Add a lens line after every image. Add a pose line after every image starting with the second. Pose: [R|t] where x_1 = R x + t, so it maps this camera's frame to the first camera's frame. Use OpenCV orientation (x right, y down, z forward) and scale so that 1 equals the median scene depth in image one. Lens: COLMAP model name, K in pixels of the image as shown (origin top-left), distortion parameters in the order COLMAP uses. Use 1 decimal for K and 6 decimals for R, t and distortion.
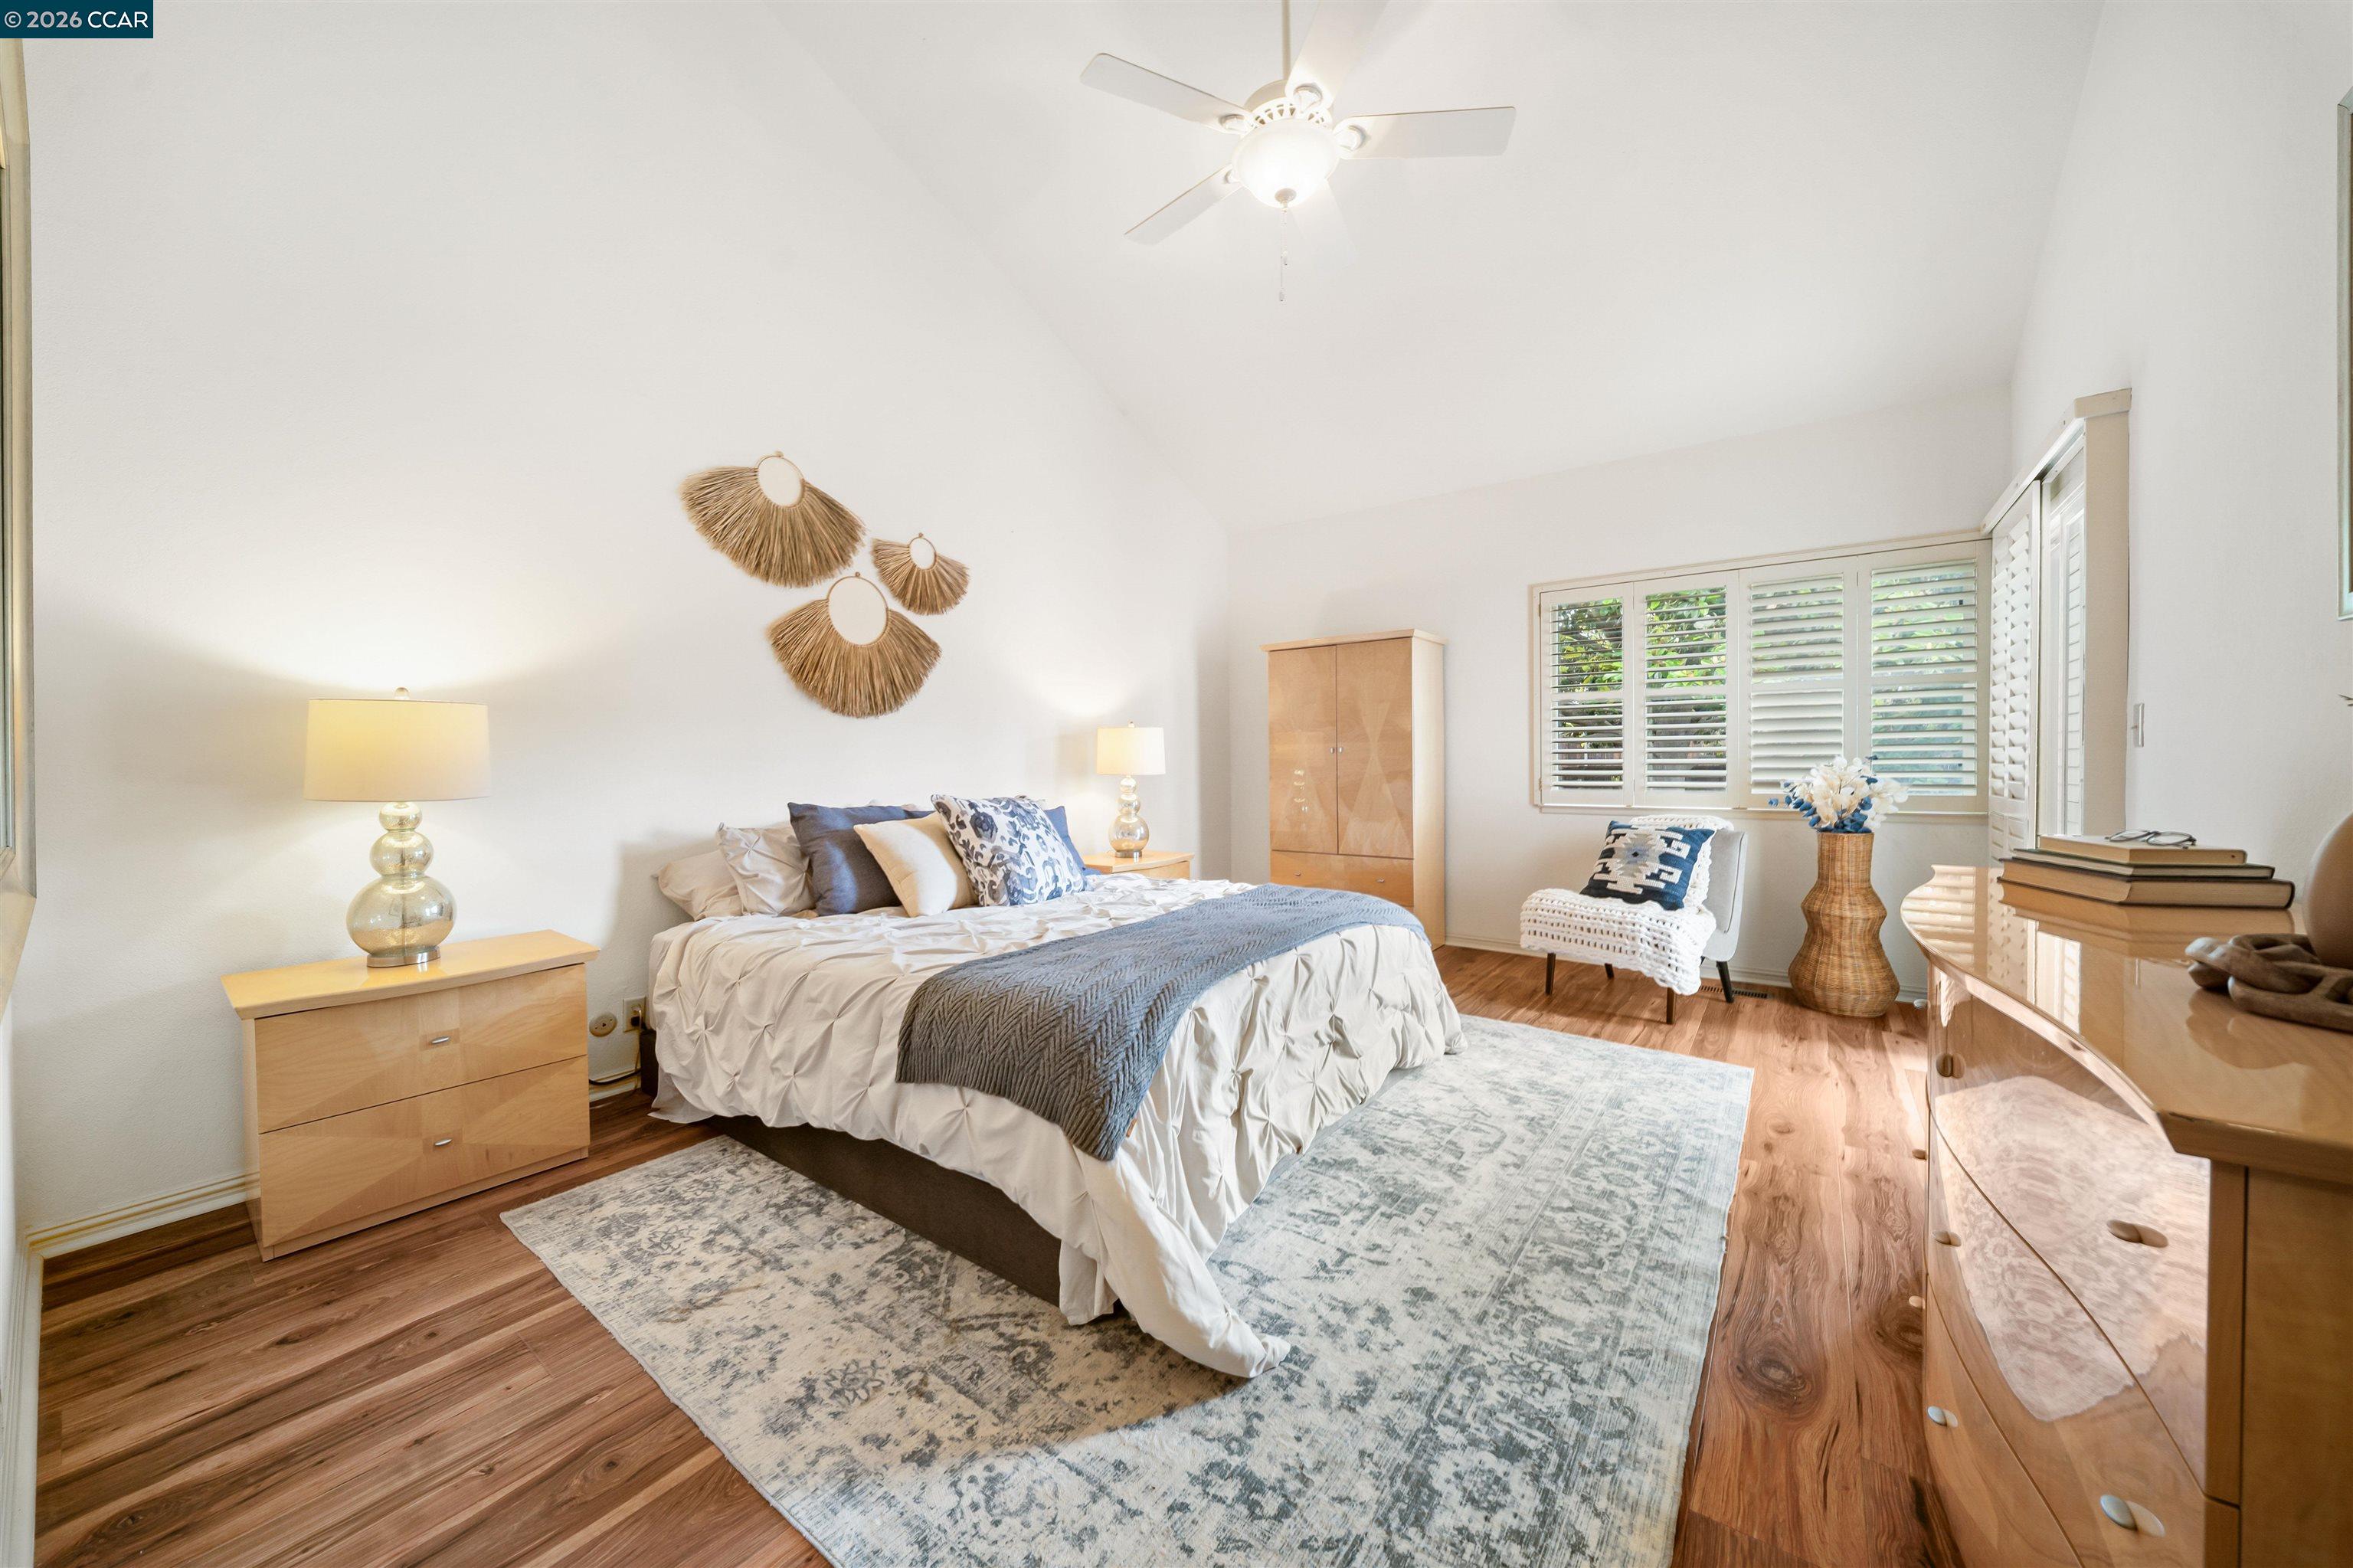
lens RADIAL K [[841.1, 0, 1162.3], [0, 841.1, 786.6], [0, 0, 1]] dist [0.003358, 0.000038]
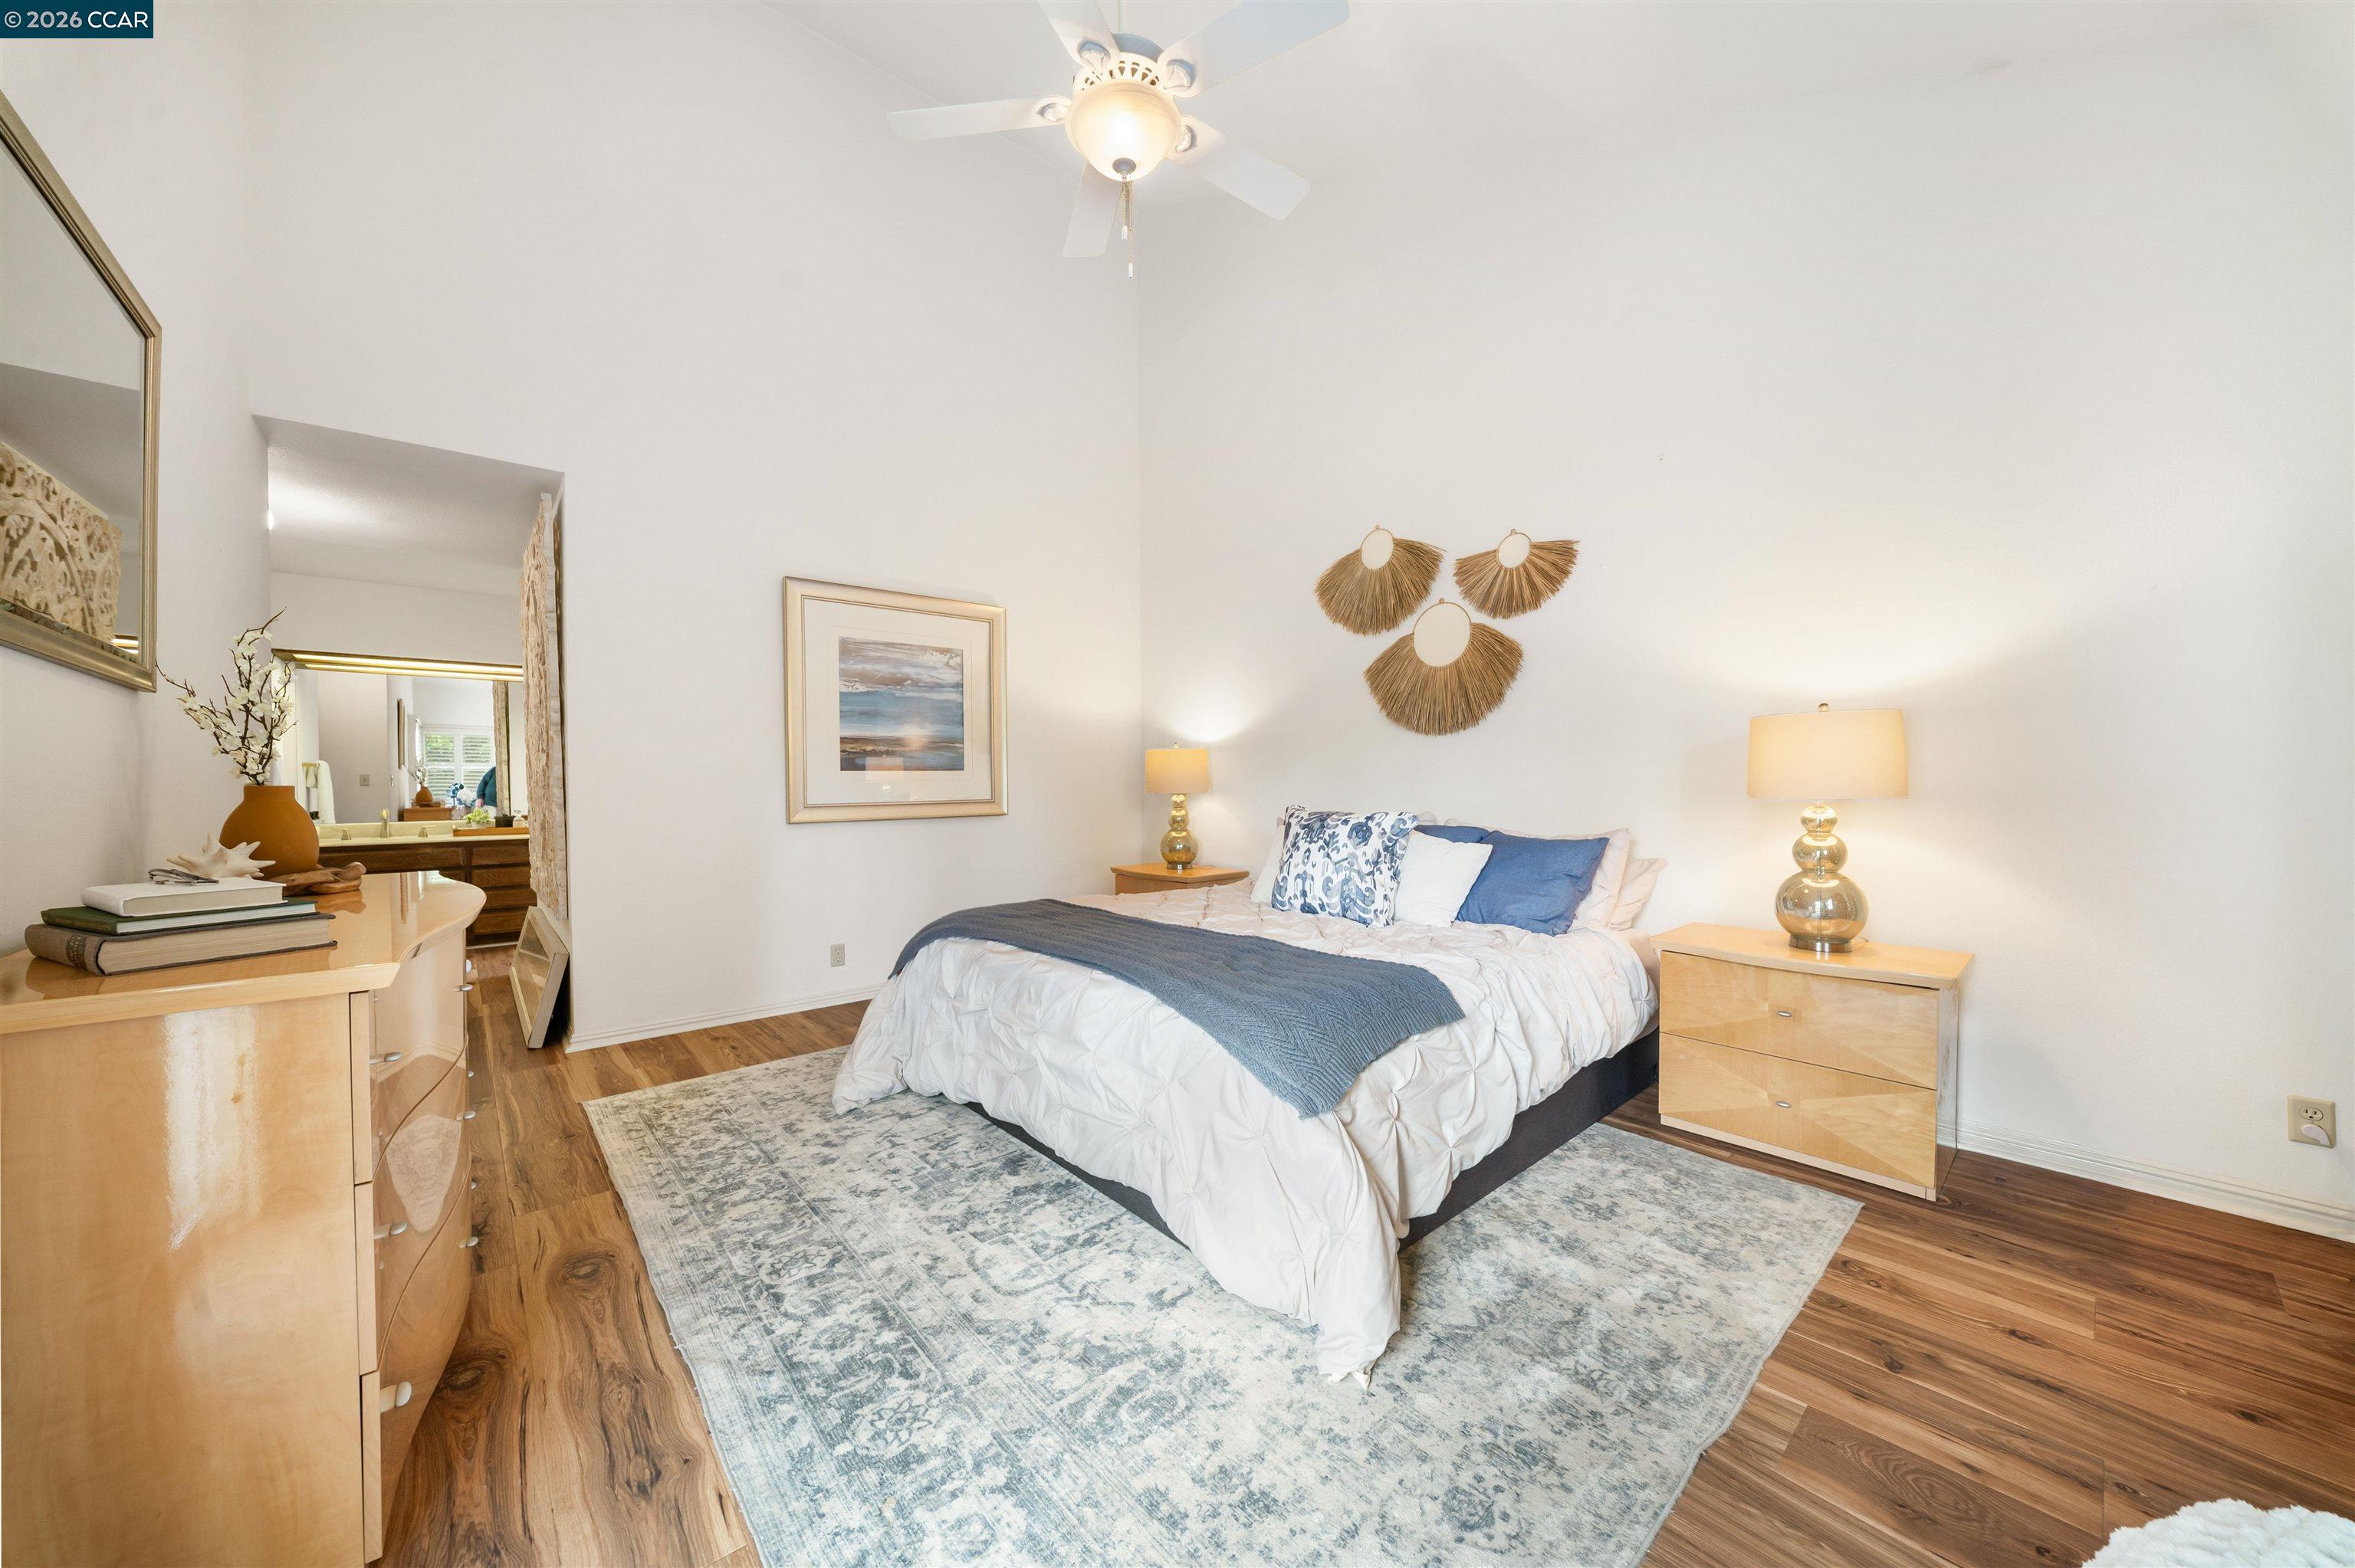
lens RADIAL K [[825.2, 0, 1177.8], [0, 825.2, 793.4], [0, 0, 1]] dist [0.018826, -0.000024]
pose [[-0.199888, 0.029207, -0.979383, 0.872812], [-0.021363, 0.999188, 0.034158, -0.041780], [0.979586, 0.027750, -0.199101, 1.041480]]
